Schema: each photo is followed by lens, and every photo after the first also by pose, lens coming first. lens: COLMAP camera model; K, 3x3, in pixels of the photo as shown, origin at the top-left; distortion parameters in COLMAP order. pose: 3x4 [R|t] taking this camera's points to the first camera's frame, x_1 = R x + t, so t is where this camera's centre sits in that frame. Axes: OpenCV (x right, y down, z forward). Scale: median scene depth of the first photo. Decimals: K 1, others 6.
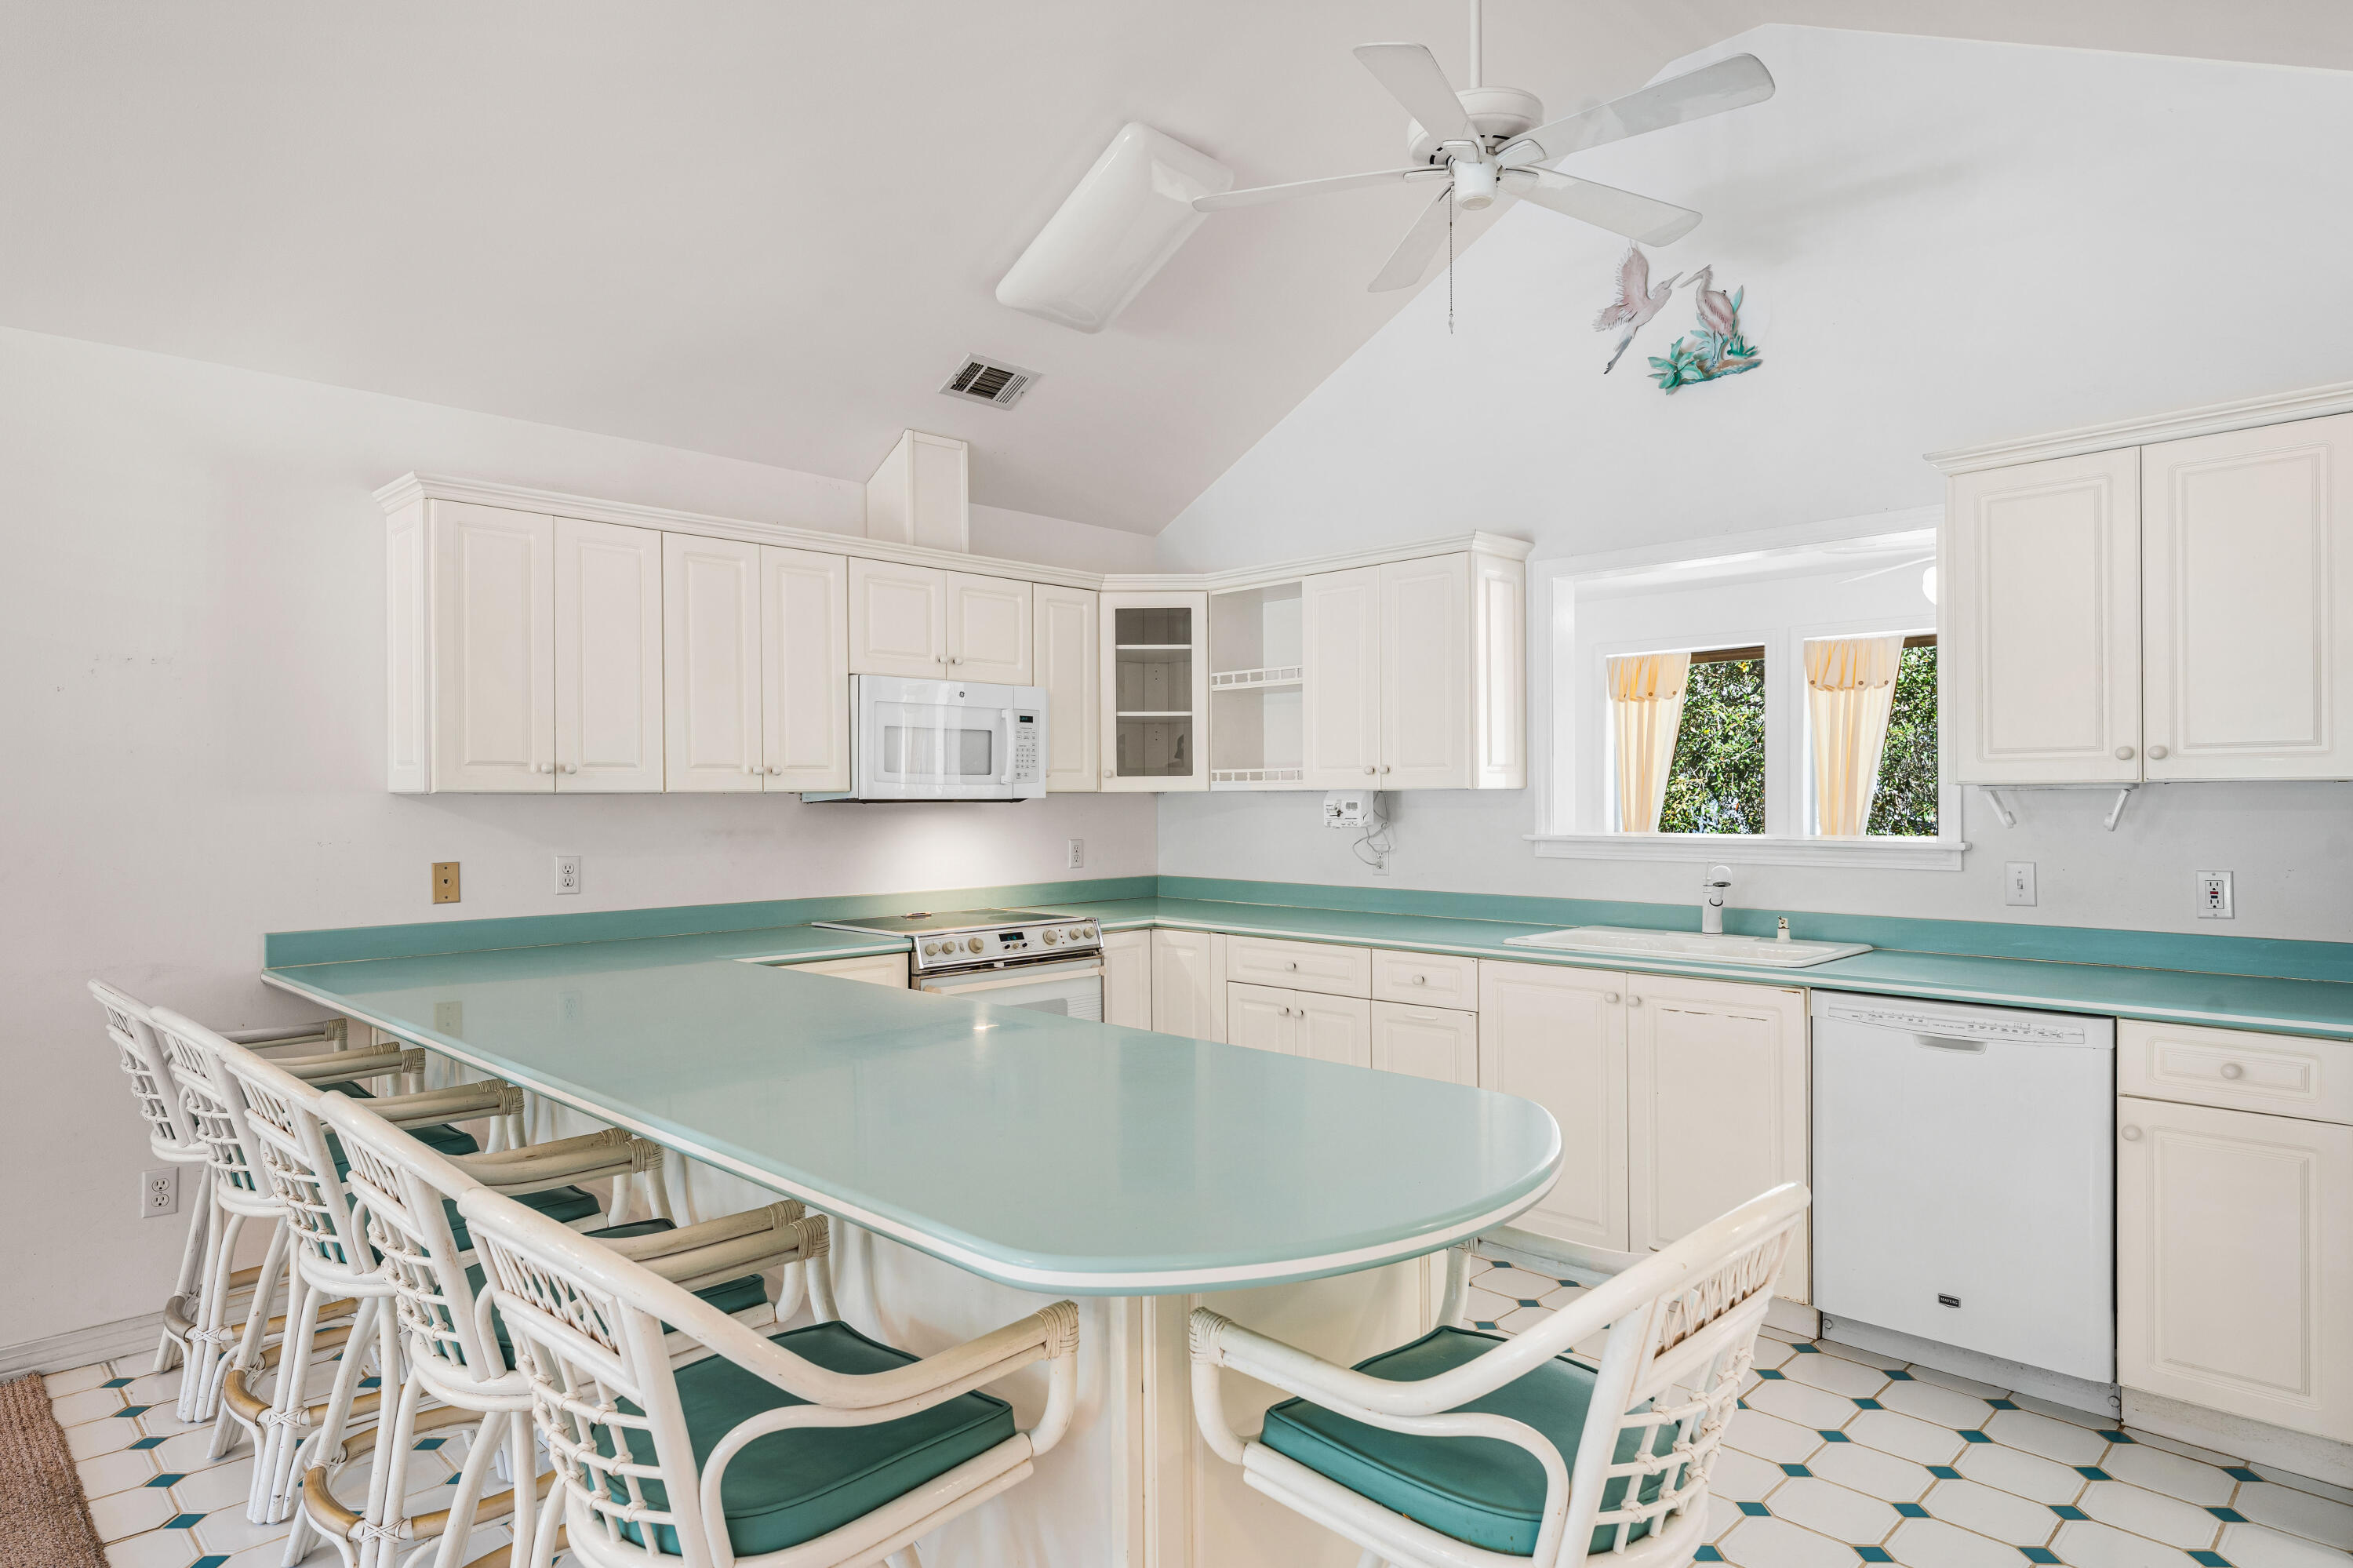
lens RADIAL K [[1325.8, 0, 1173.0], [0, 1325.8, 798.7], [0, 0, 1]] dist [-0.002590, 0.000435]
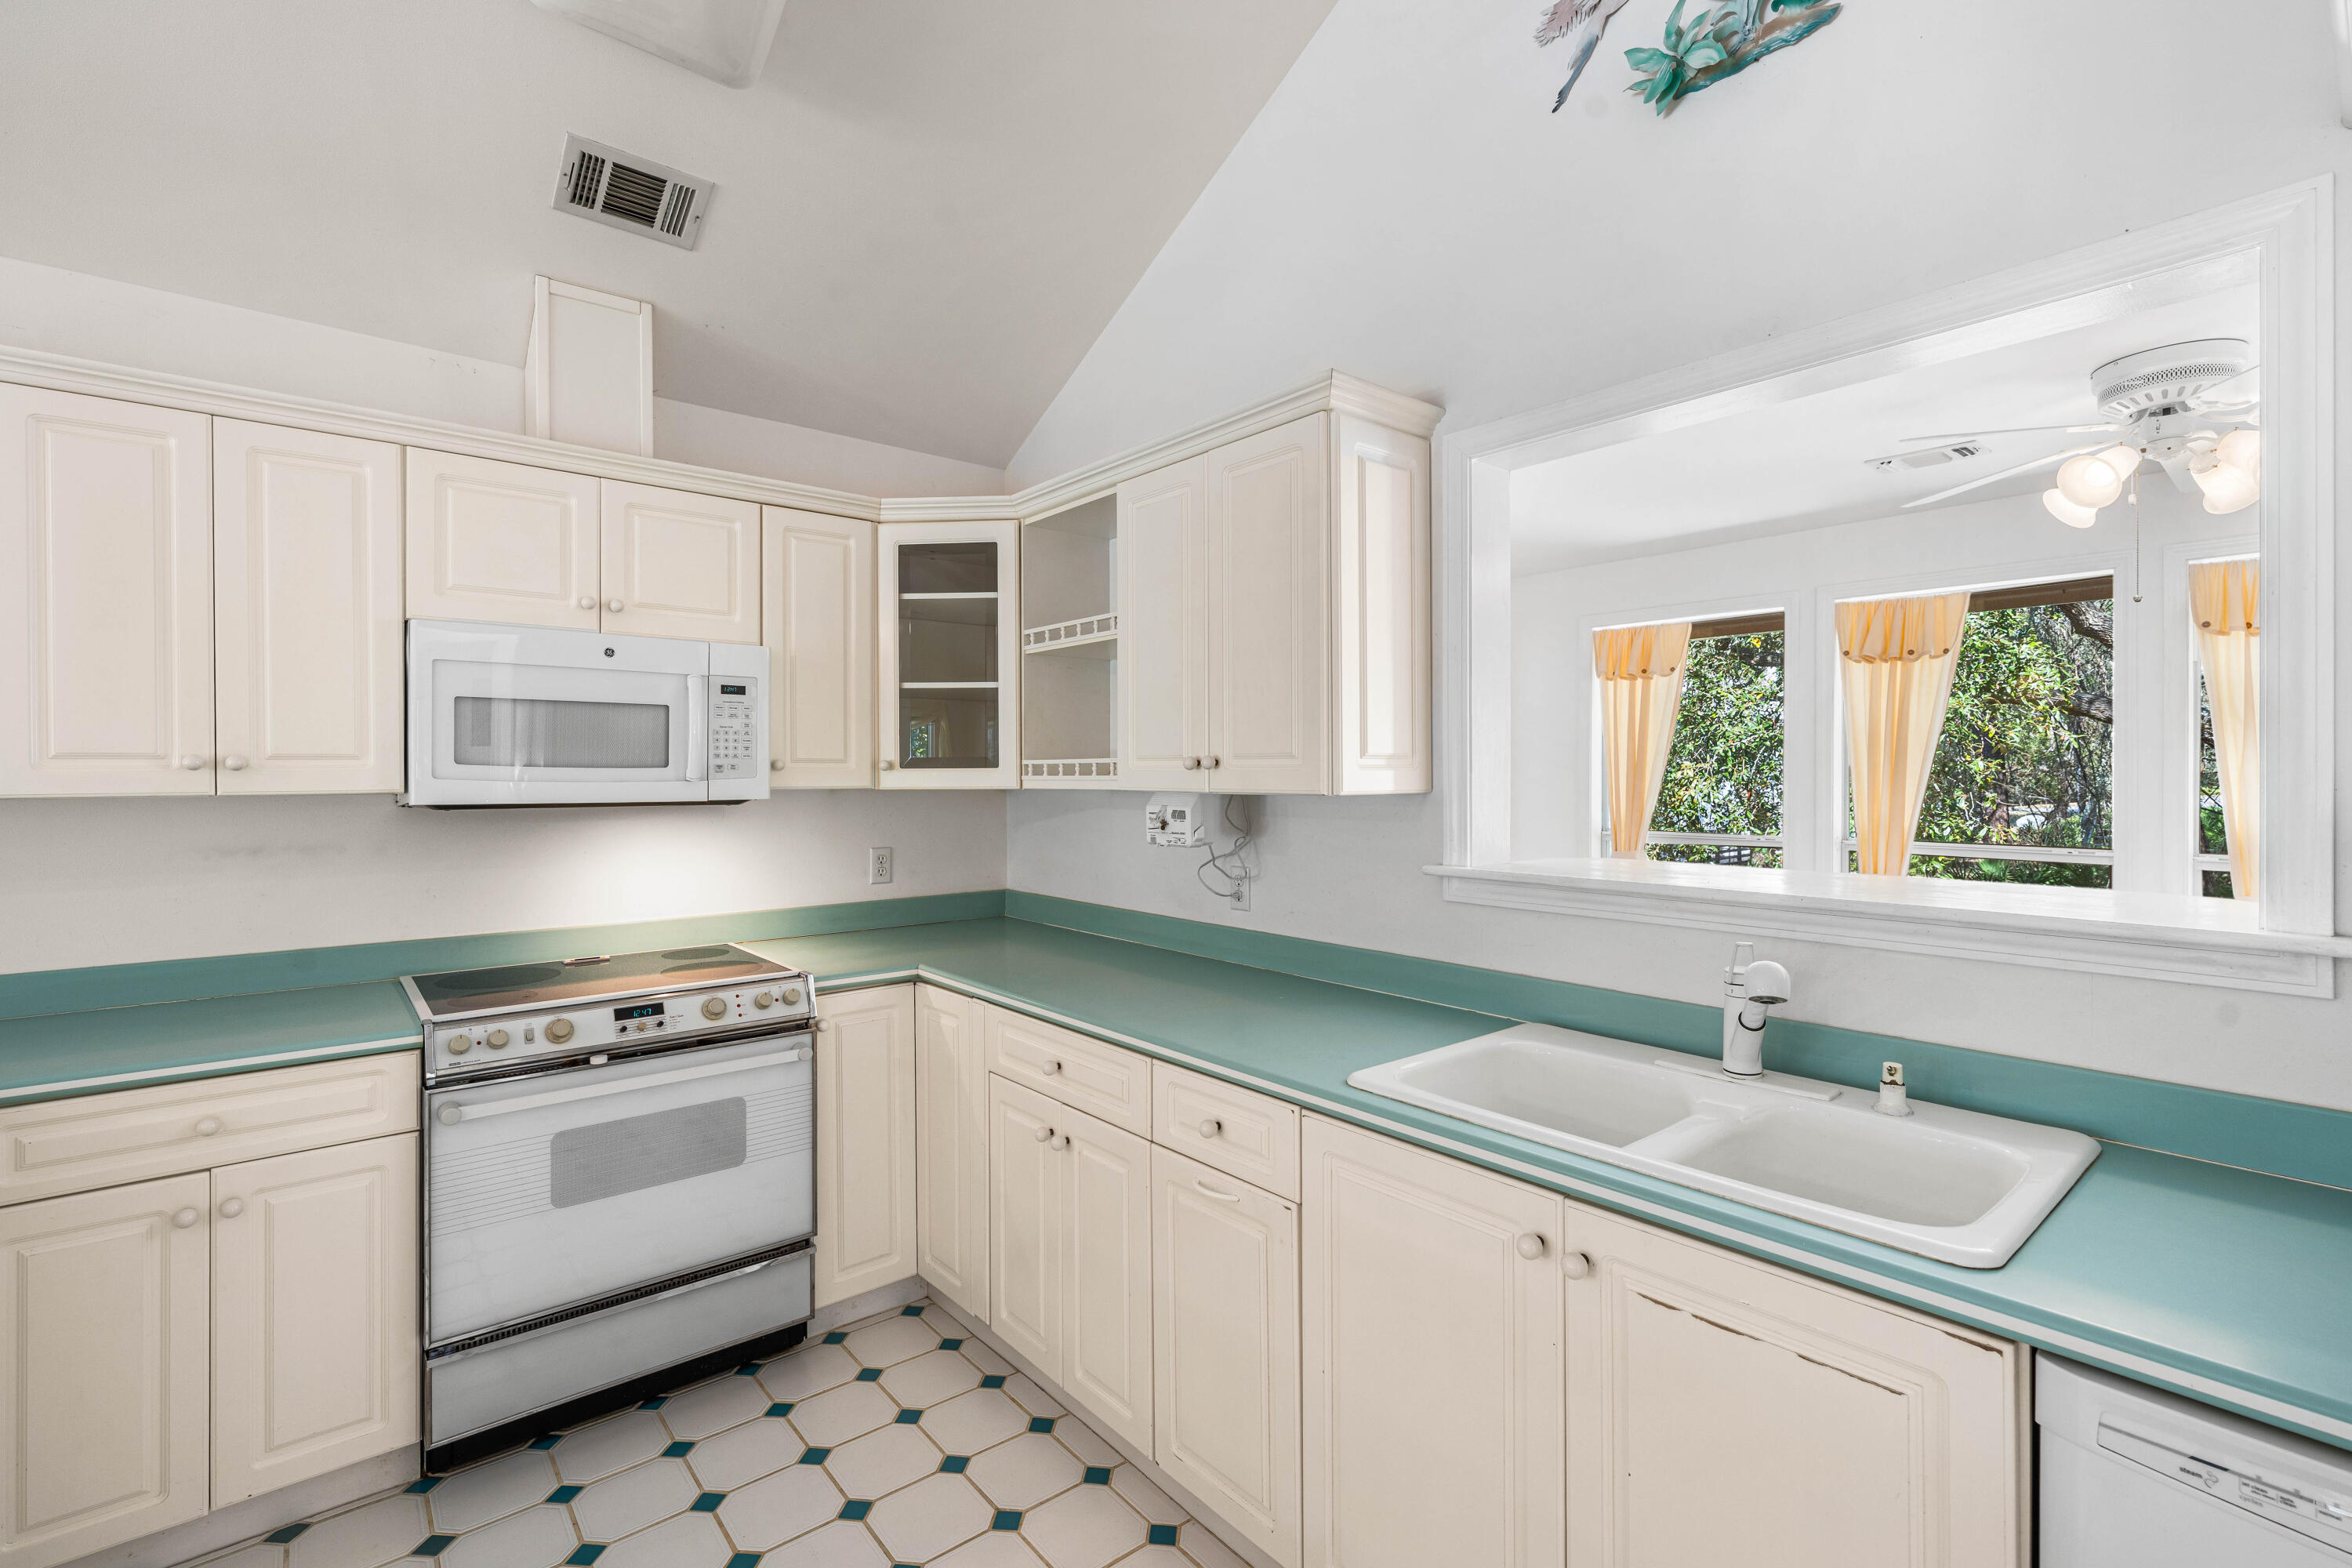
lens RADIAL K [[1018.7, 0, 1182.7], [0, 1018.7, 770.6], [0, 0, 1]] dist [-0.003359, -0.000465]
pose [[0.996139, 0.003683, -0.087714, 0.181998], [-0.004076, 0.999982, -0.004305, -0.015096], [0.087696, 0.004646, 0.996136, 0.478851]]
